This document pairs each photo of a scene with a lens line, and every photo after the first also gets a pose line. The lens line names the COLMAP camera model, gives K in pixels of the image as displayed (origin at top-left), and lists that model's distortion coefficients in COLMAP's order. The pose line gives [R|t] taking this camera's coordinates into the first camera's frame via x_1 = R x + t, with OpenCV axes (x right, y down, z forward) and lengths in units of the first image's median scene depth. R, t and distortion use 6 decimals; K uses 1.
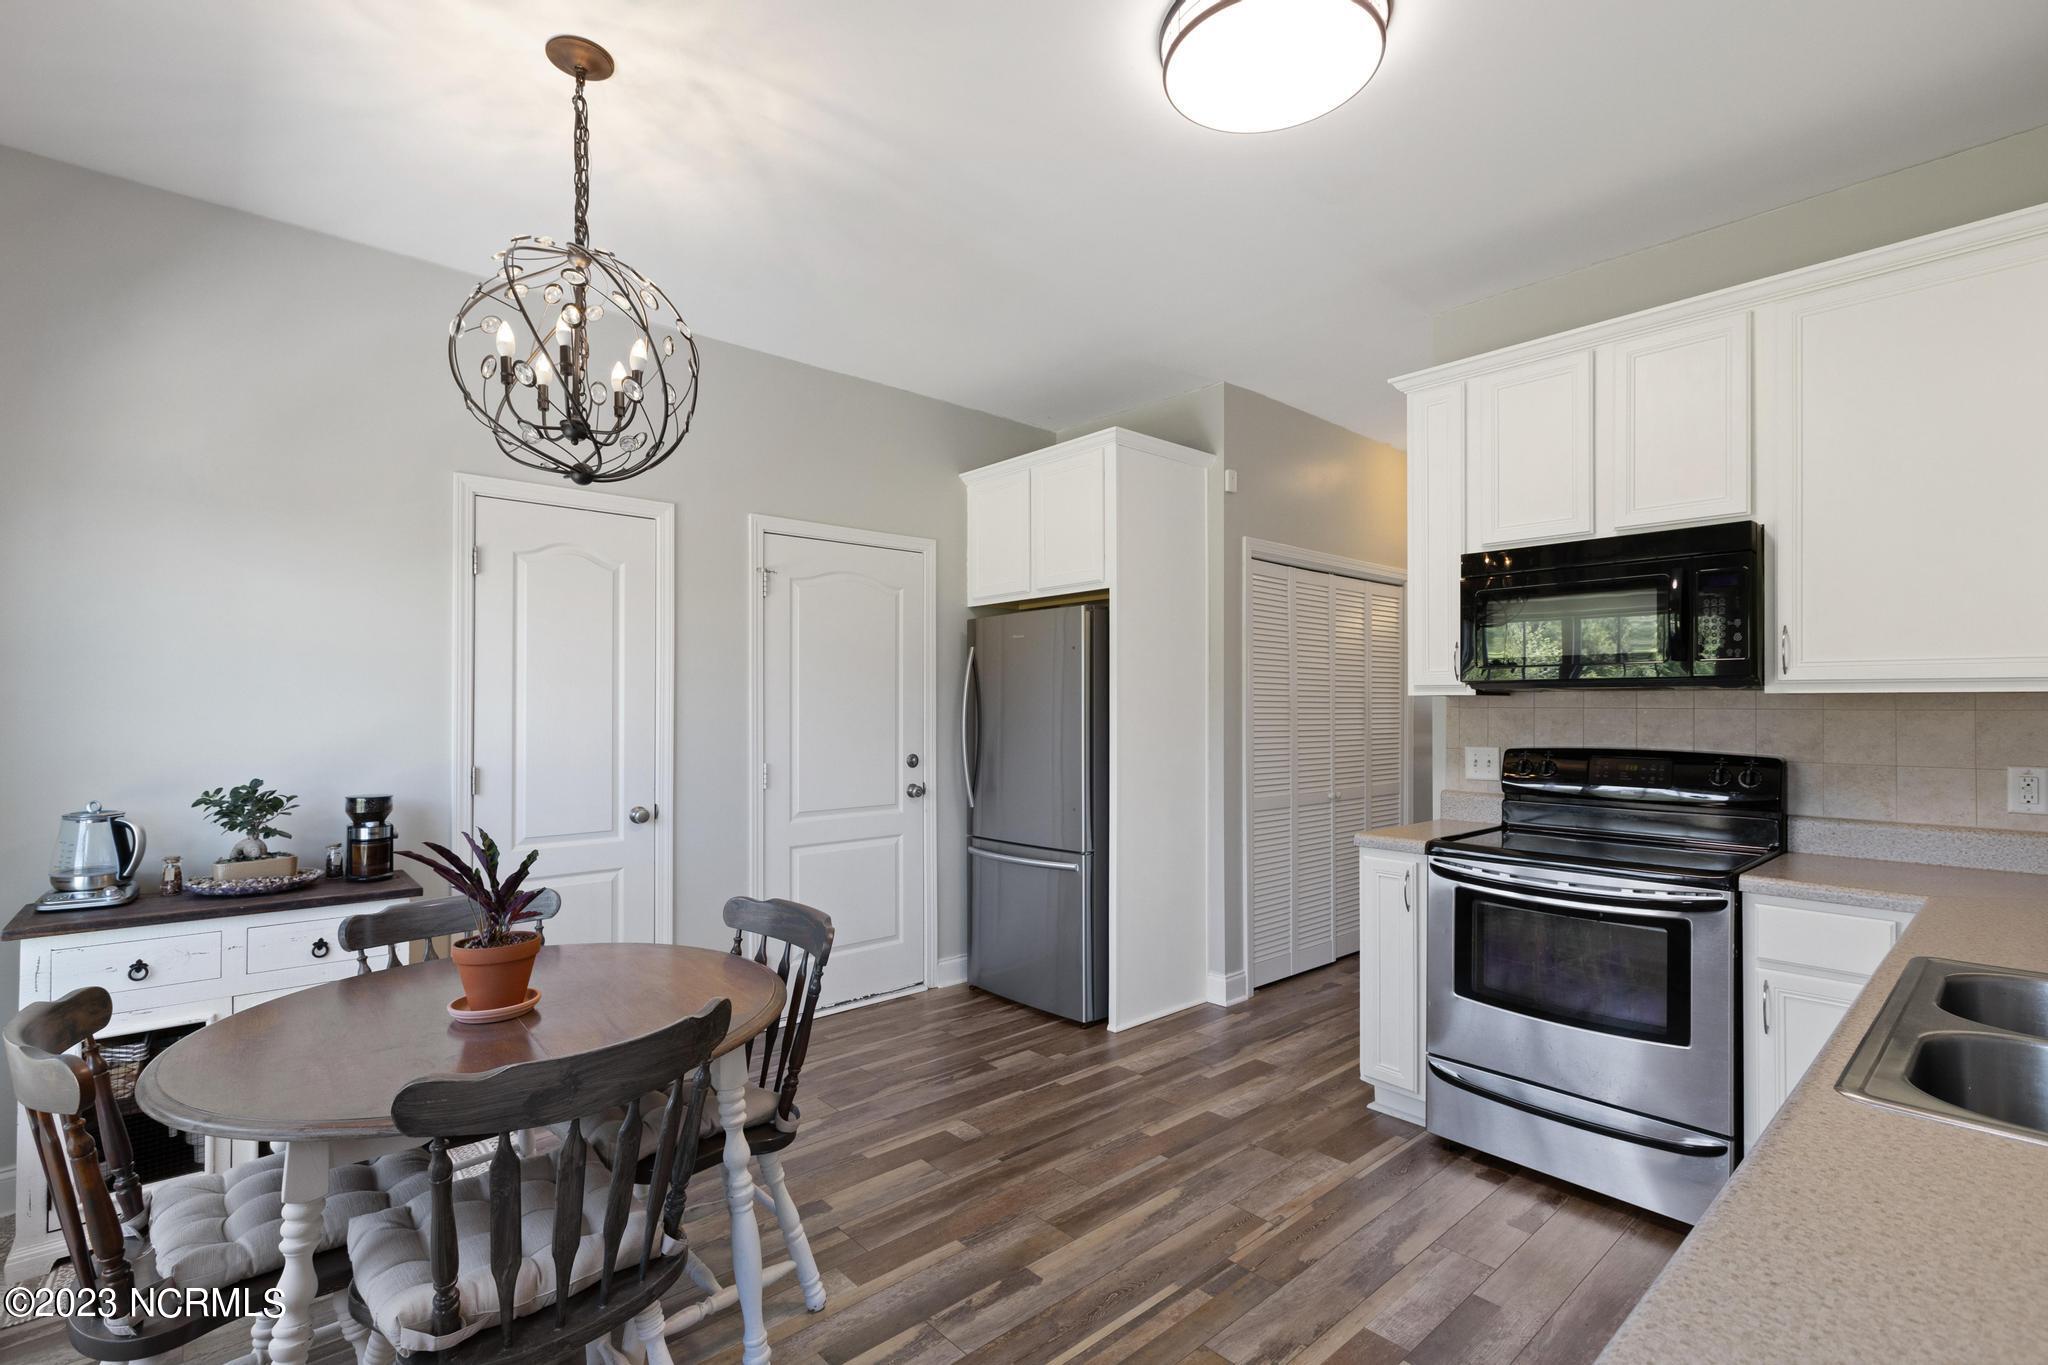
lens RADIAL K [[941.7, 0, 1025.1], [0, 941.7, 702.2], [0, 0, 1]] dist [-0.000783, -0.001536]
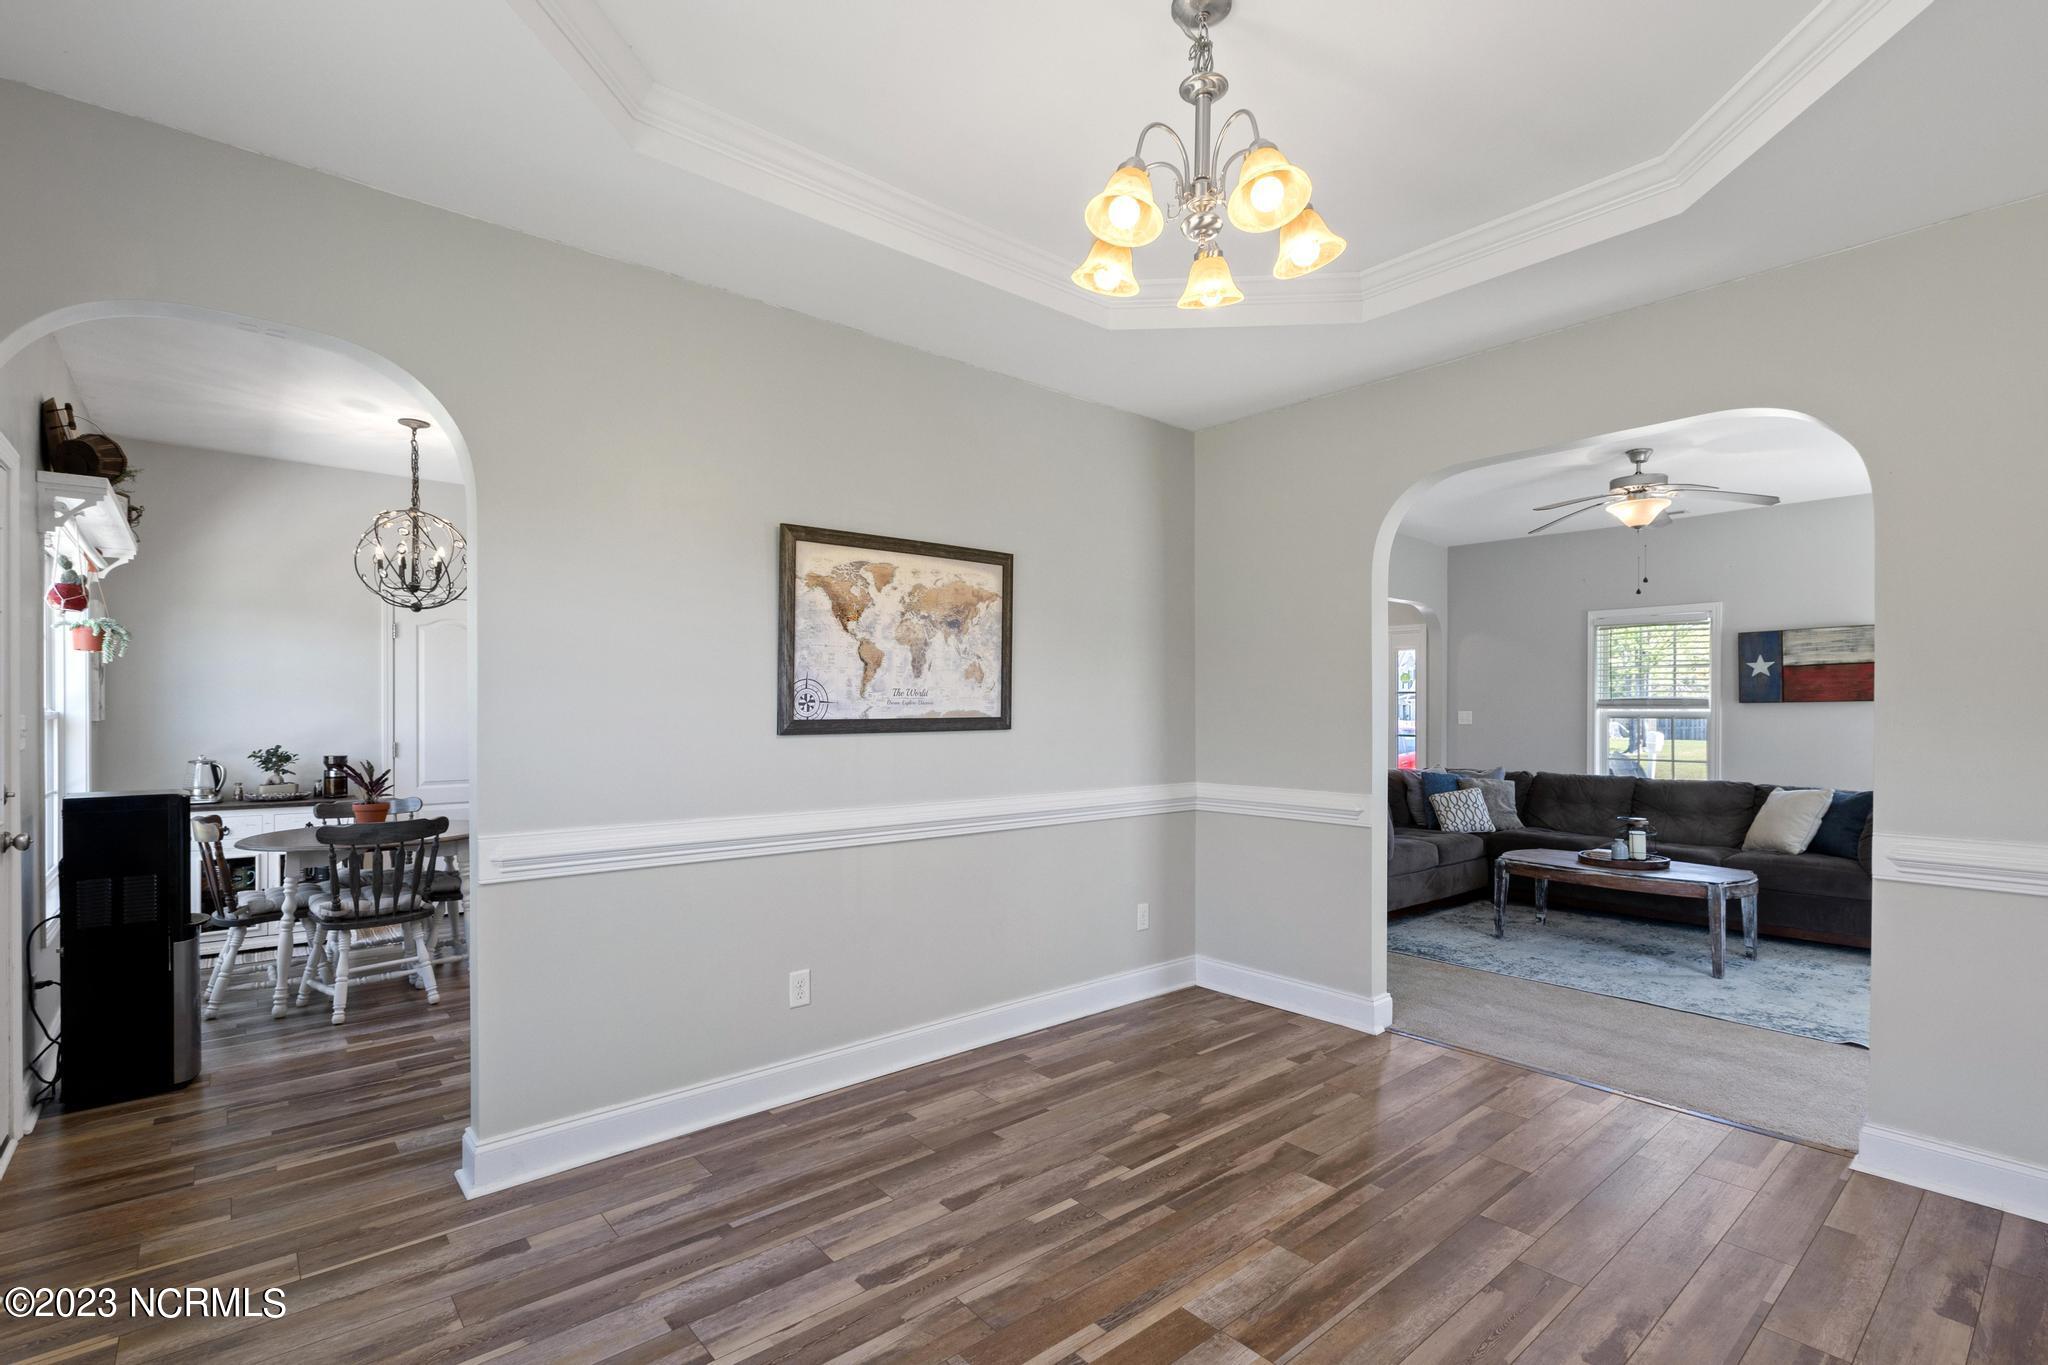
lens RADIAL K [[941.7, 0, 1037.6], [0, 941.7, 714.6], [0, 0, 1]] dist [-0.000783, -0.001536]
pose [[0.999867, -0.004507, -0.015661, 0.876269], [0.004605, 0.999970, 0.006223, 0.008954], [0.015633, -0.006295, 0.999858, -1.030968]]
